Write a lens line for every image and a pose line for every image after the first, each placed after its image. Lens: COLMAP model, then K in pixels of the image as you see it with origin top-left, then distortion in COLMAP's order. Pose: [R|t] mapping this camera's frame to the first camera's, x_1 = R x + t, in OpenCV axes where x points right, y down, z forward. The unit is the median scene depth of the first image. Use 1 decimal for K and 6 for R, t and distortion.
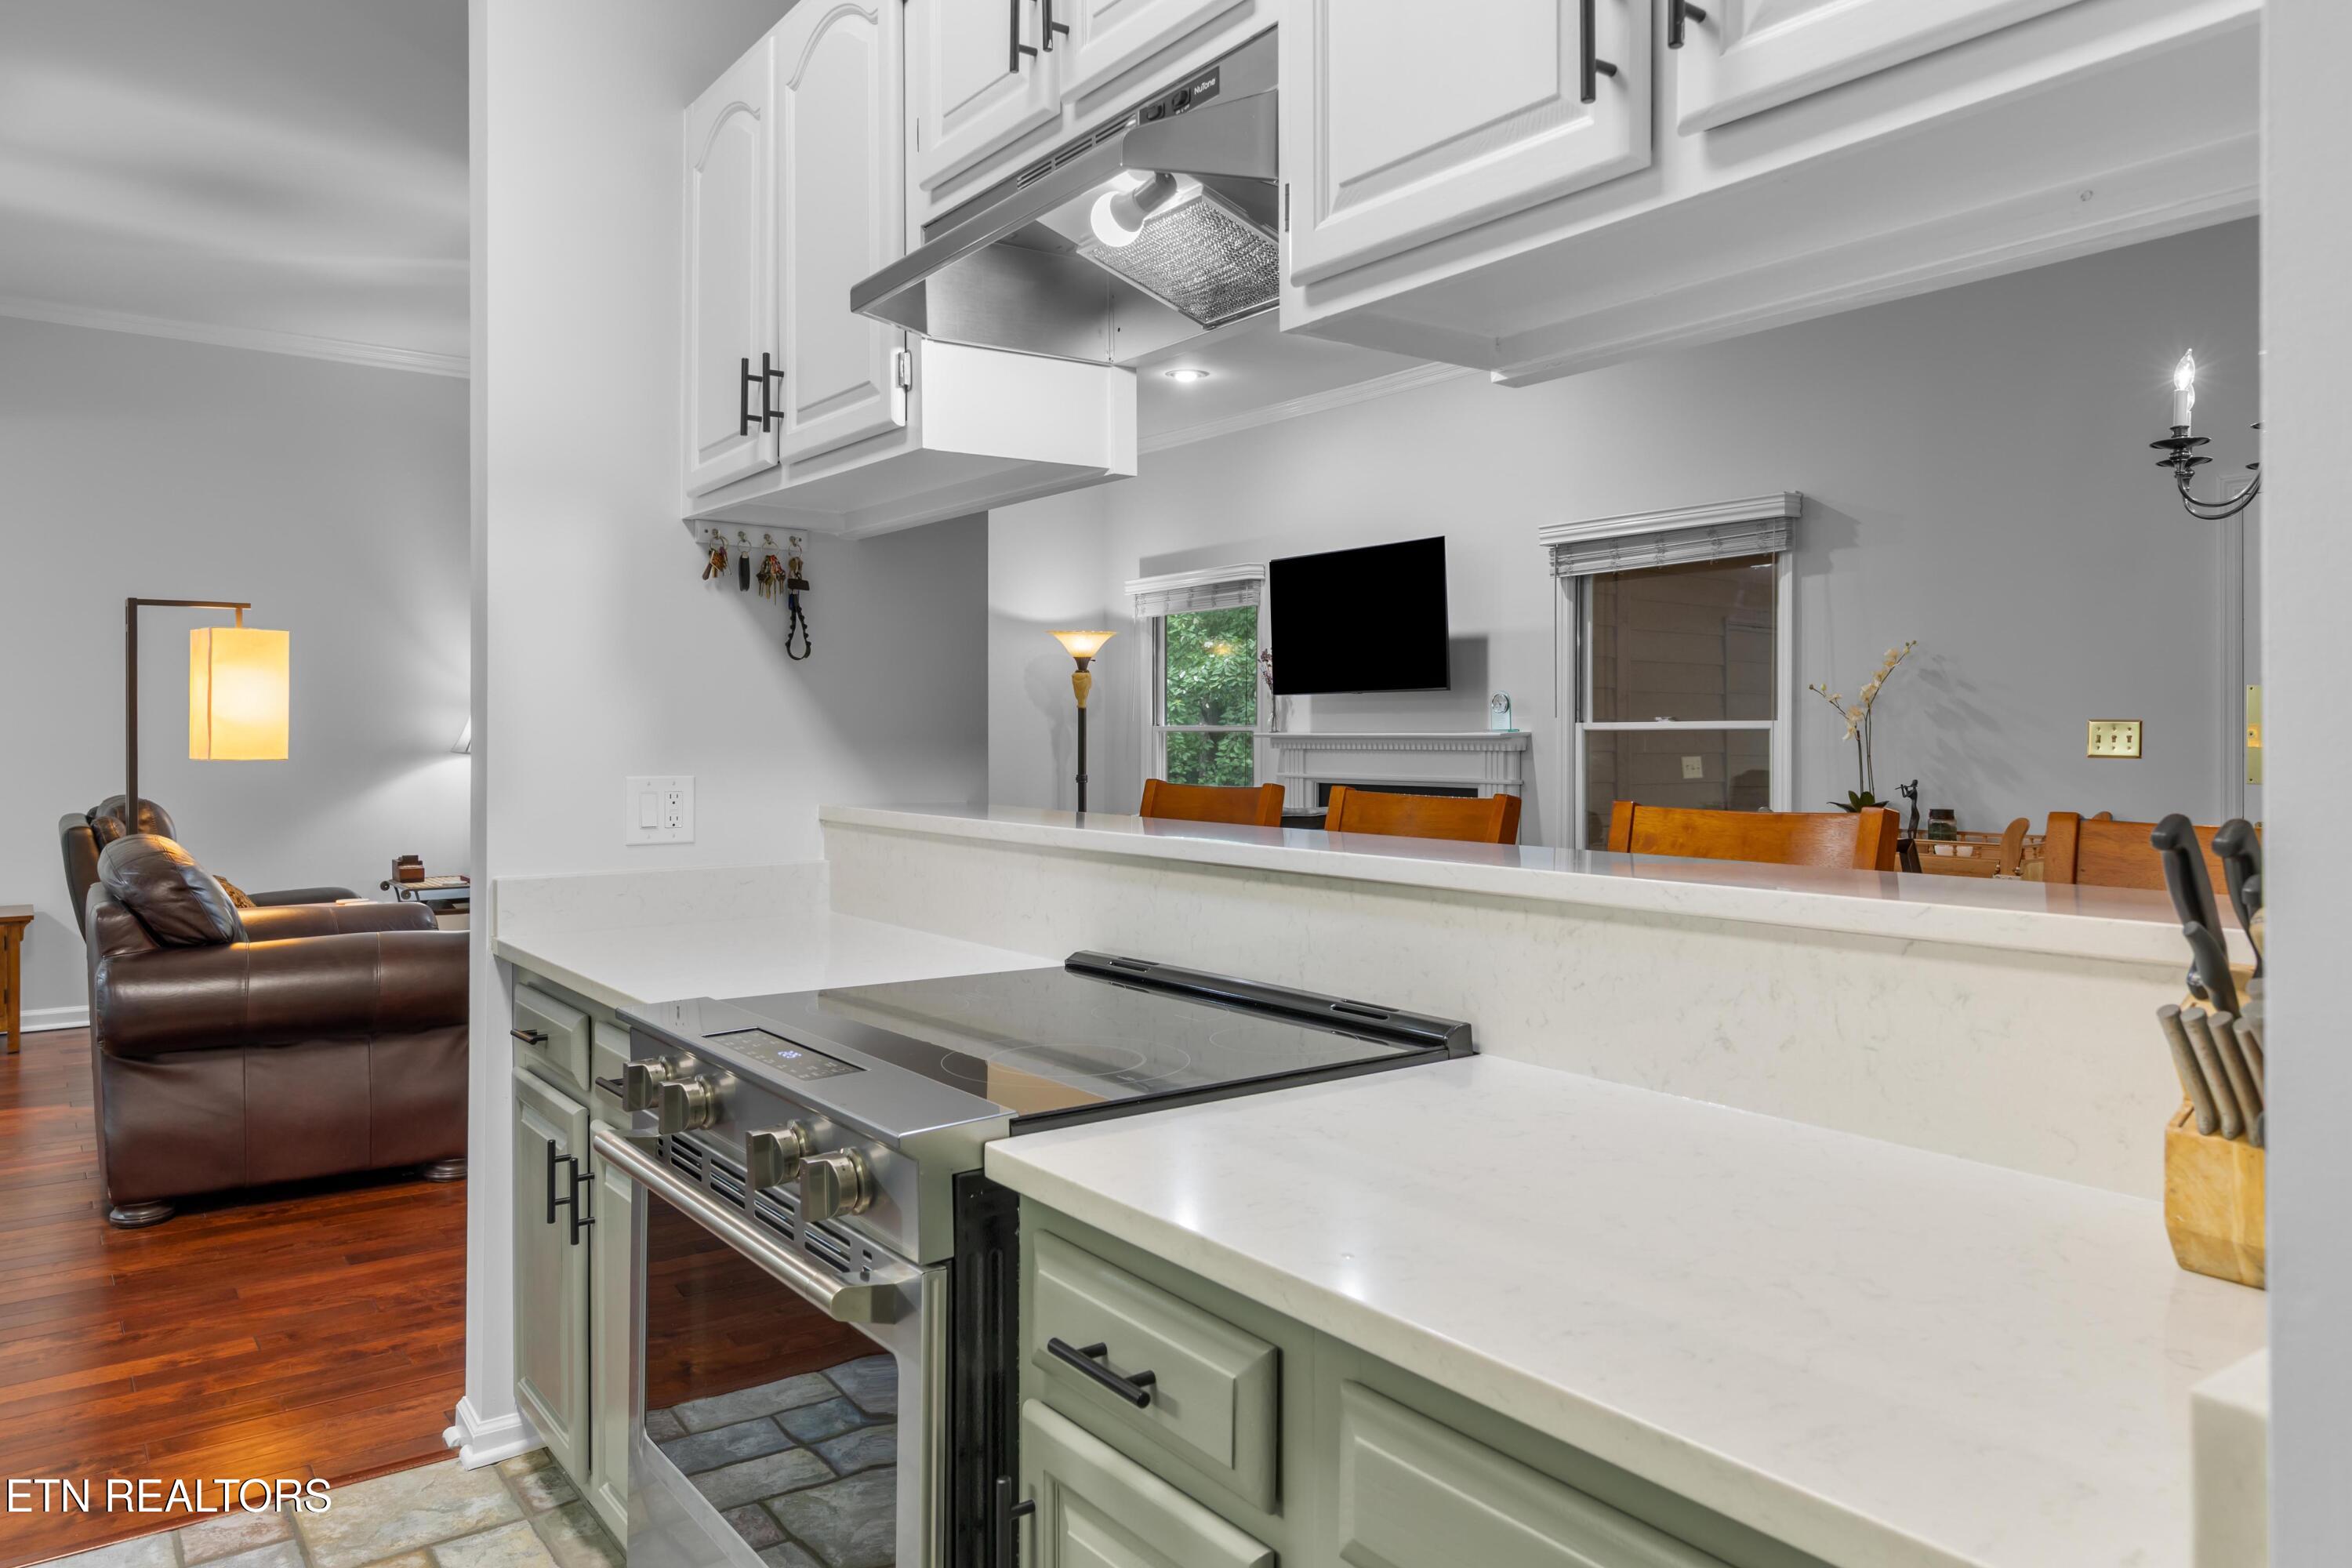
lens RADIAL K [[1564.0, 0, 1176.0], [0, 1564.0, 784.0], [0, 0, 1]] dist [-0.000085, 0.000006]
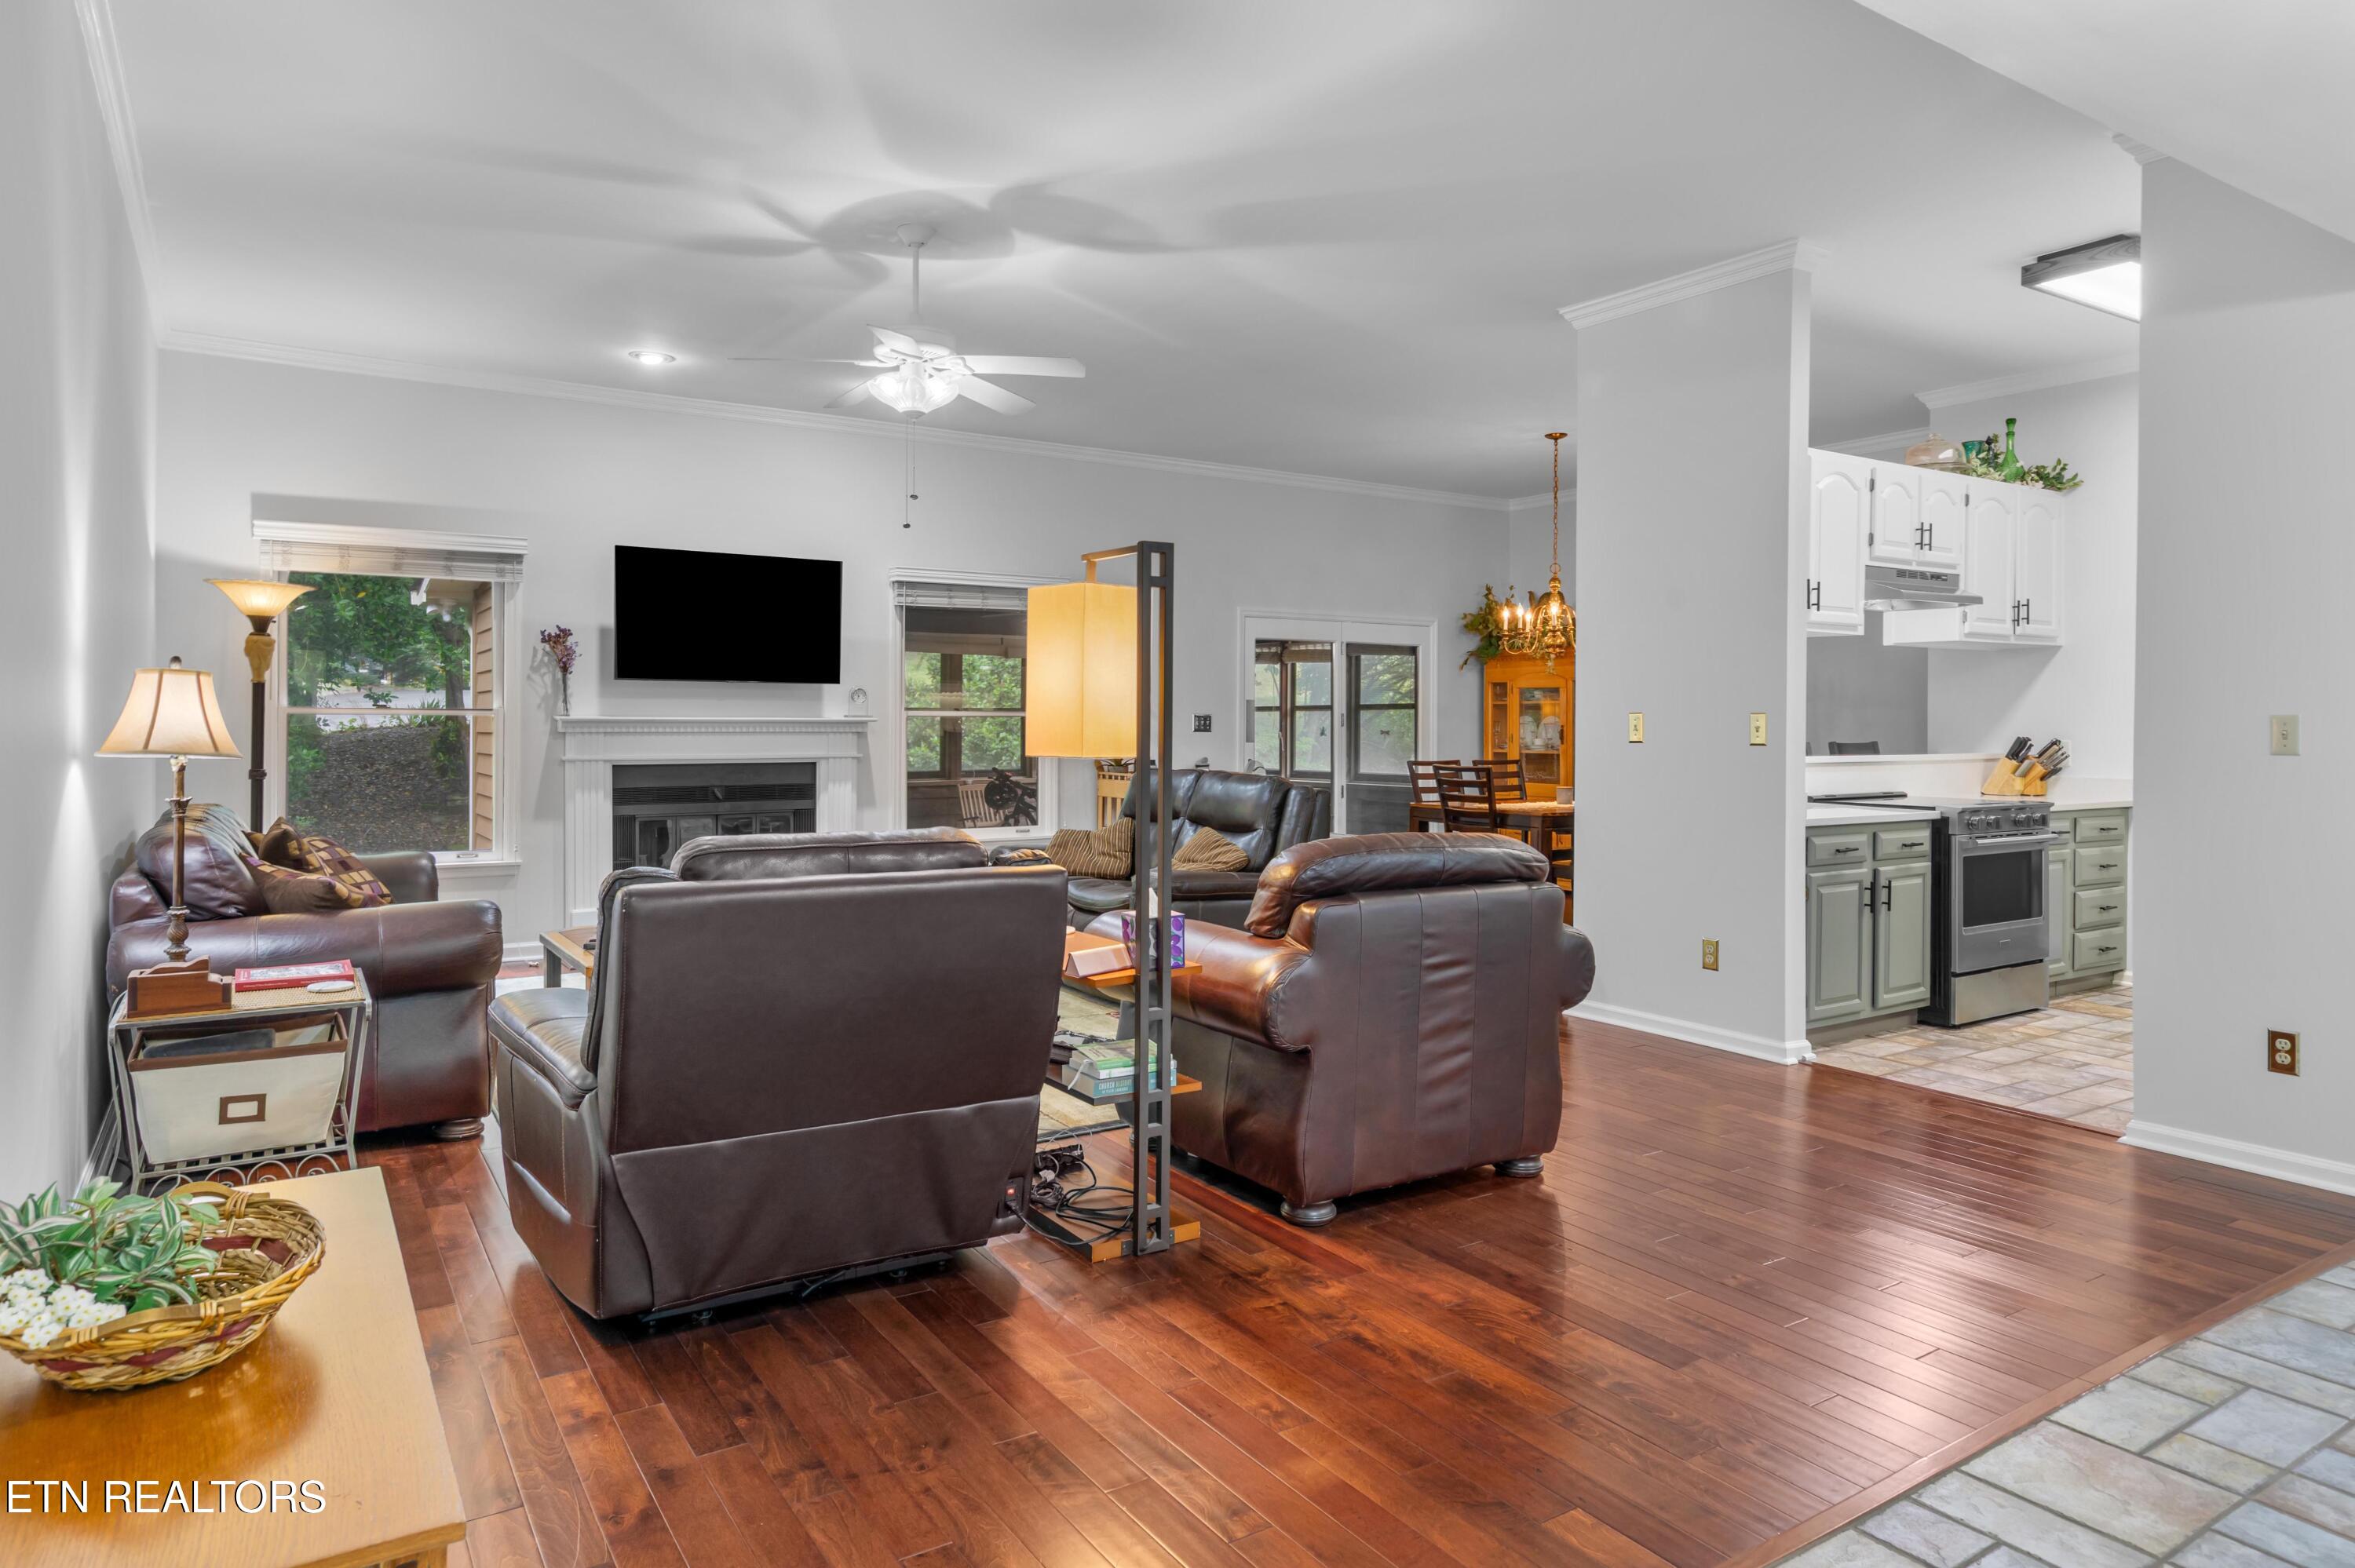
lens RADIAL K [[1406.9, 0, 1177.5], [0, 1406.9, 784.0], [0, 0, 1]] dist [-0.002273, -0.000339]
pose [[0.070471, -0.039841, 0.996718, -0.850389], [0.028424, 0.998877, 0.037918, -0.013506], [-0.997109, 0.025659, 0.071525, 0.588263]]
